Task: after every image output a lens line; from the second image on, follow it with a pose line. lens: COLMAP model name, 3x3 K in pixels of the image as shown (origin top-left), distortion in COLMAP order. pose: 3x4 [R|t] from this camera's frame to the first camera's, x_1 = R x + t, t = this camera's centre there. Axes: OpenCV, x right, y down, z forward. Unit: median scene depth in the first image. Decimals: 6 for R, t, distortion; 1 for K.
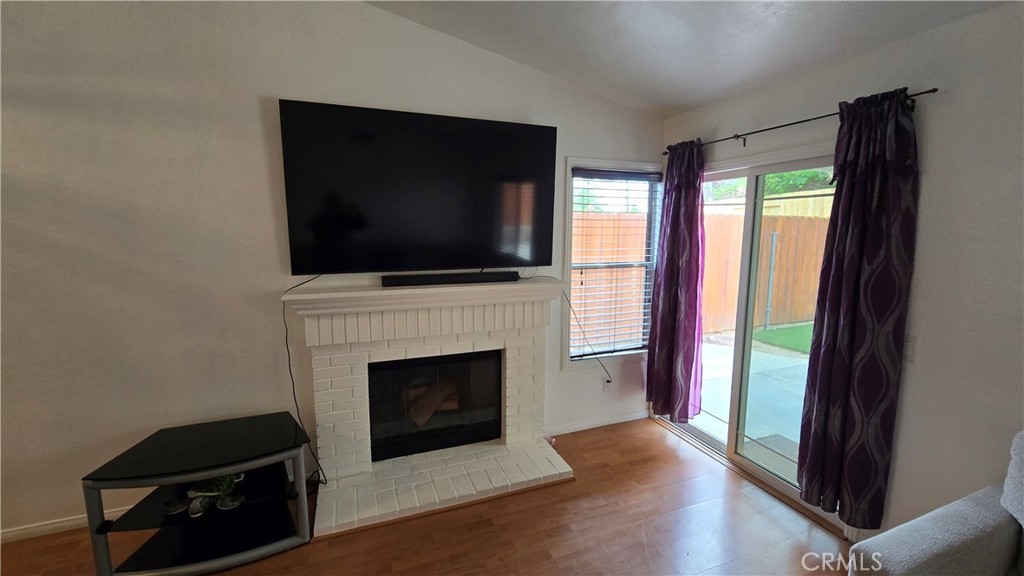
lens RADIAL K [[417.6, 0, 512.8], [0, 417.6, 286.1], [0, 0, 1]] dist [-0.003898, 0.001349]
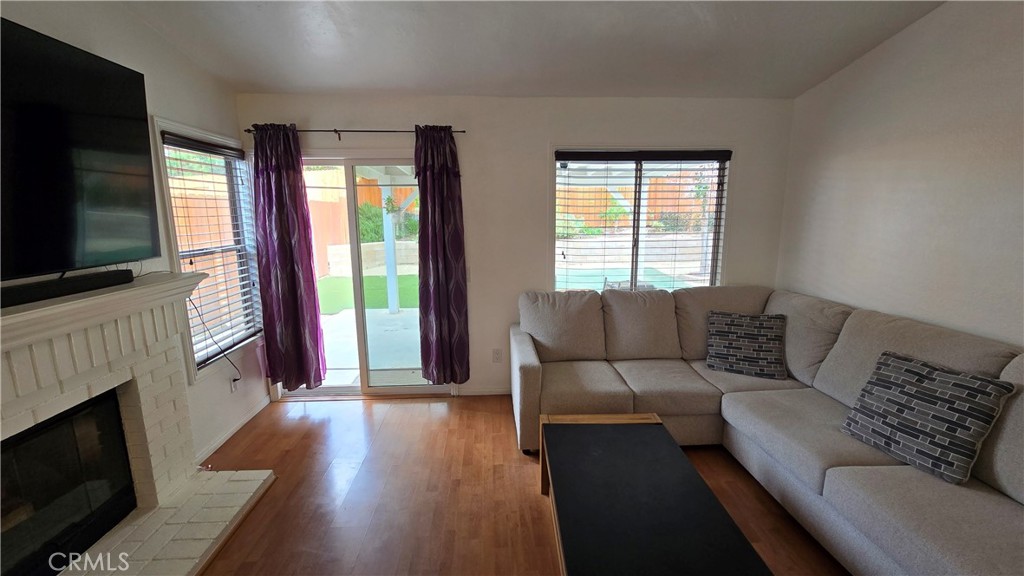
lens RADIAL K [[417.6, 0, 508.3], [0, 417.6, 284.0], [0, 0, 1]] dist [-0.003898, 0.001349]
pose [[0.315497, -0.169202, 0.933720, -0.453332], [0.136529, 0.981831, 0.131788, -0.014808], [-0.939054, 0.085901, 0.332866, 0.154175]]
